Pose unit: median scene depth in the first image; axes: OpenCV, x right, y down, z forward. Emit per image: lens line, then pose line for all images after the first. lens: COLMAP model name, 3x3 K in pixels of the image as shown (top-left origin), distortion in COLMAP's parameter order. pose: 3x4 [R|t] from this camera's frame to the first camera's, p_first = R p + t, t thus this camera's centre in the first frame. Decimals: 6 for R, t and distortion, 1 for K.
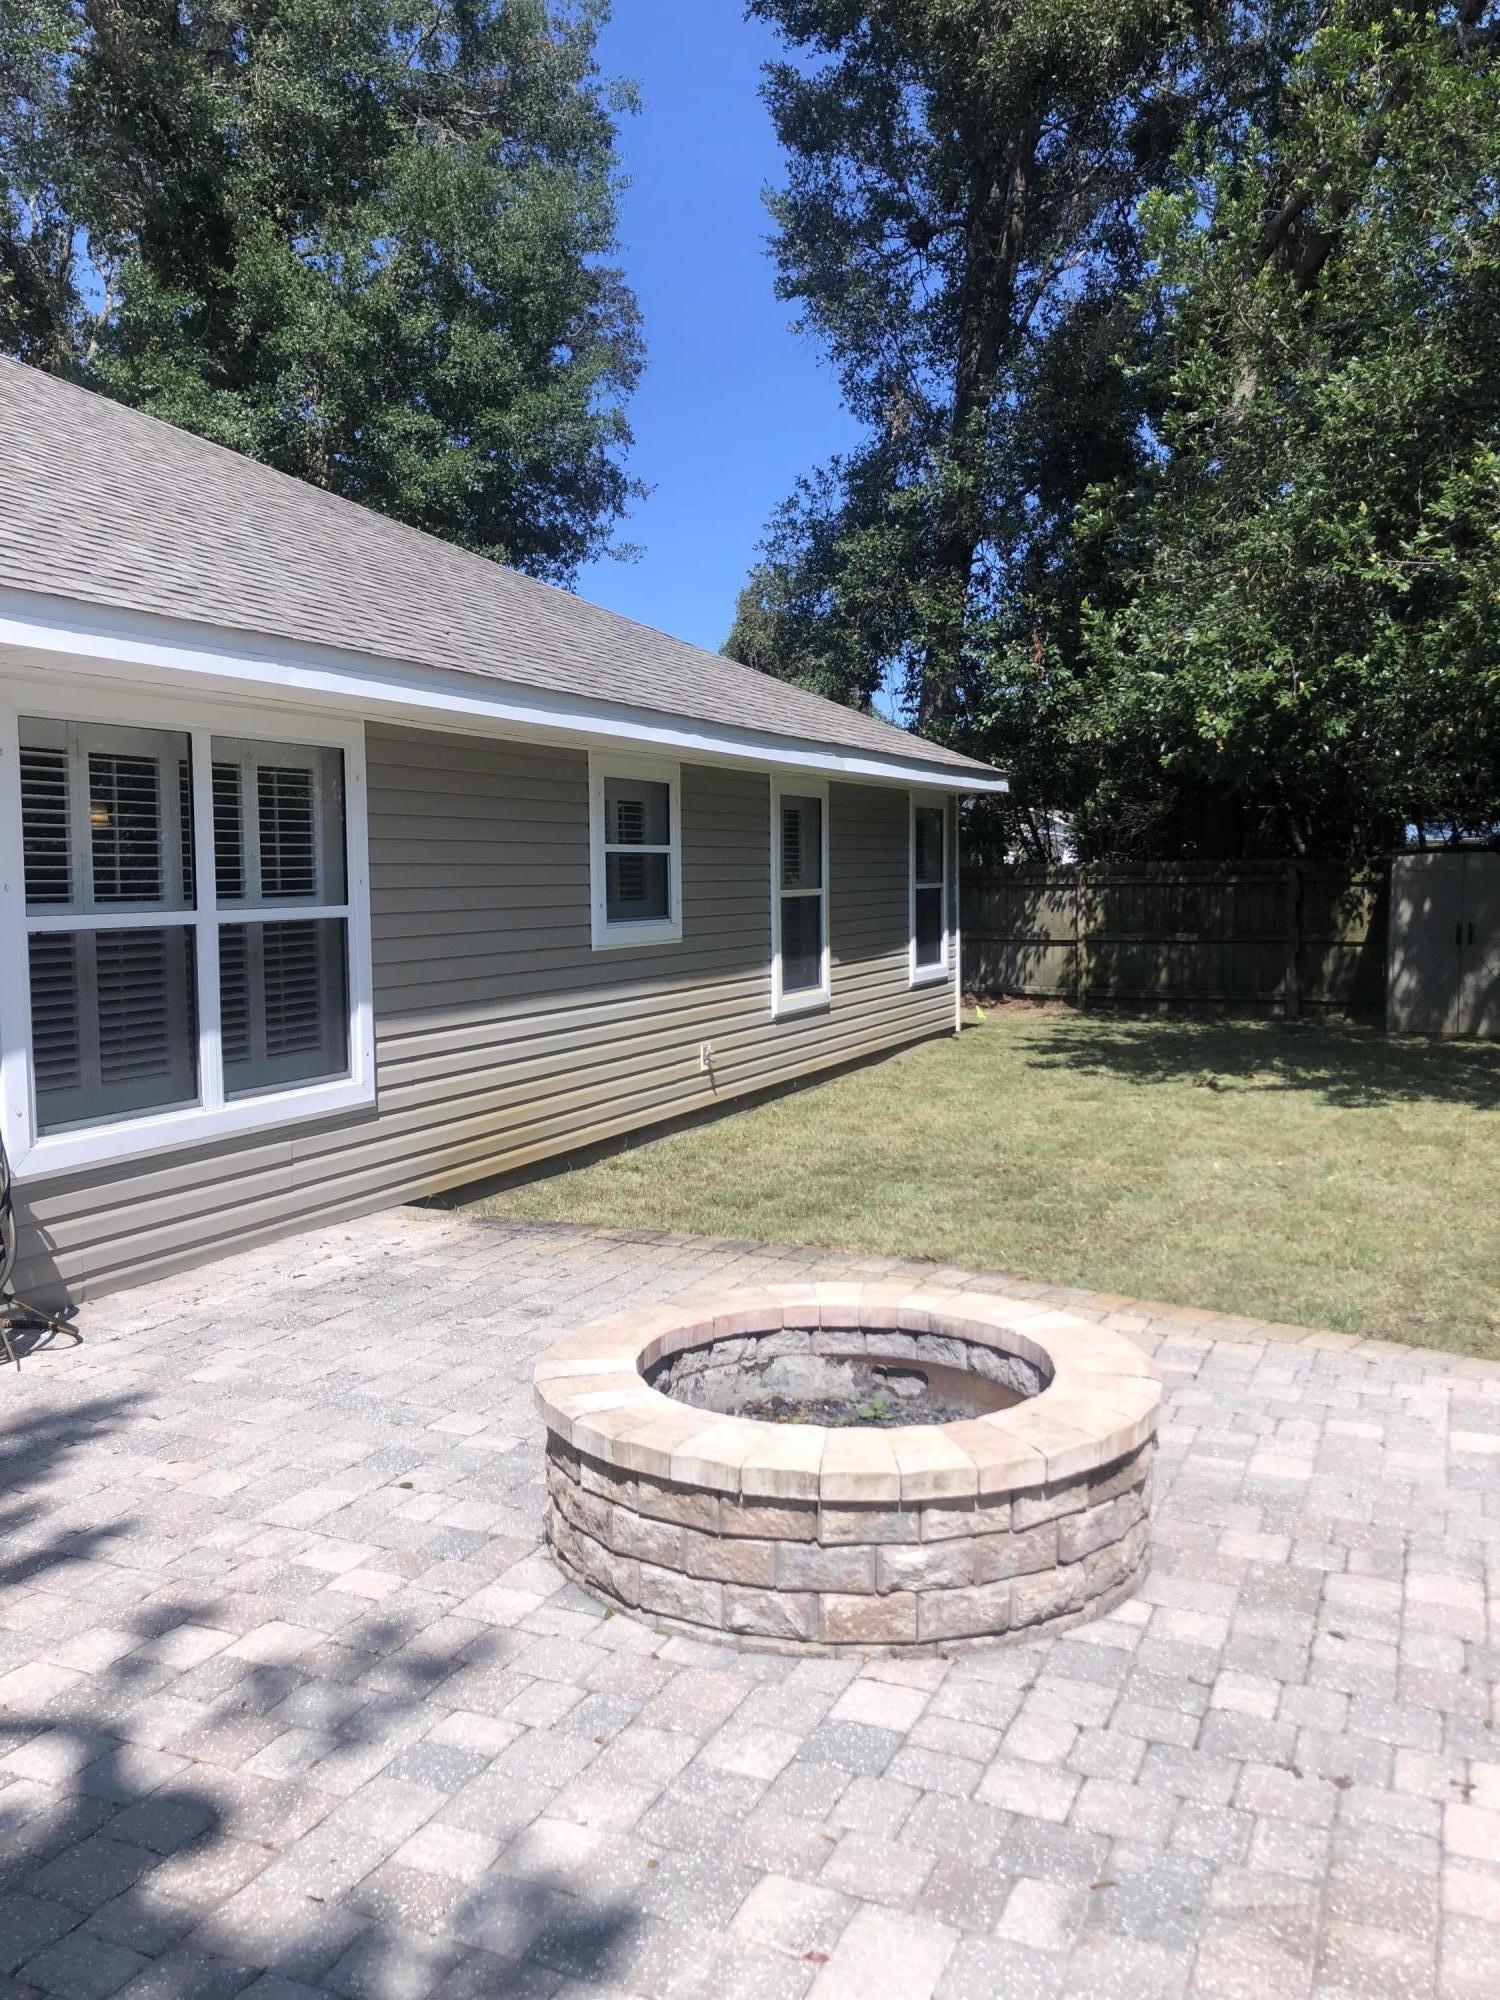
lens RADIAL K [[1625.1, 0, 743.3], [0, 1625.1, 996.1], [0, 0, 1]] dist [0.047825, 0.001795]
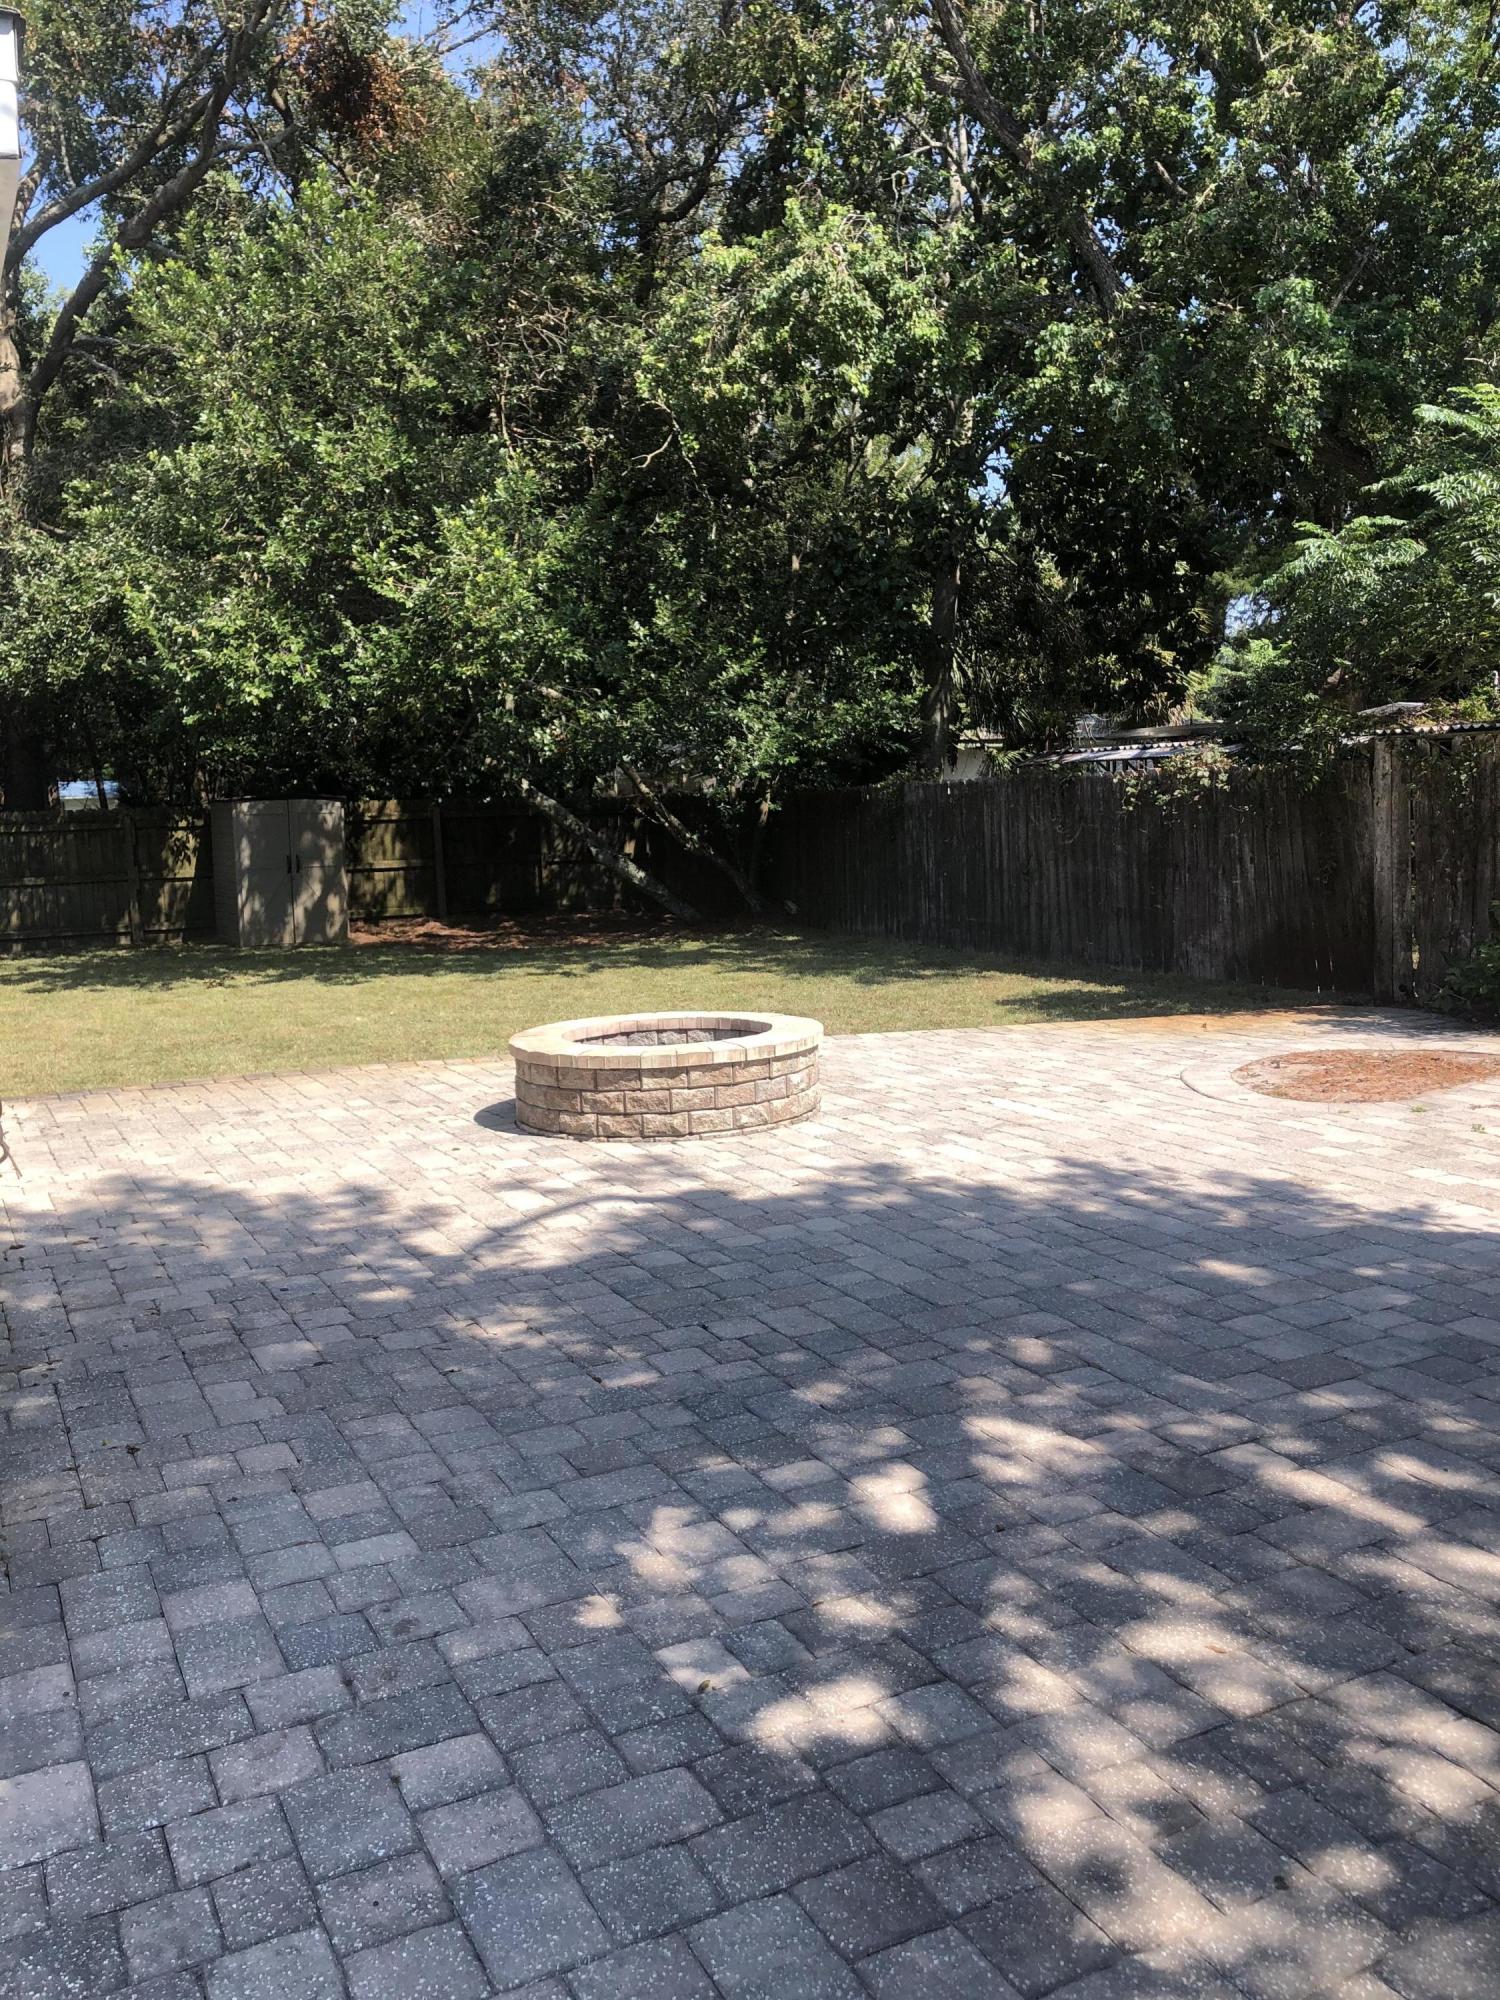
lens RADIAL K [[1625.1, 0, 754.5], [0, 1625.1, 998.6], [0, 0, 1]] dist [0.047825, 0.001795]
pose [[0.626836, -0.103317, 0.772271, -1.173860], [0.086669, 0.994264, 0.062668, 0.061456], [-0.774316, 0.027649, 0.632195, -0.270591]]
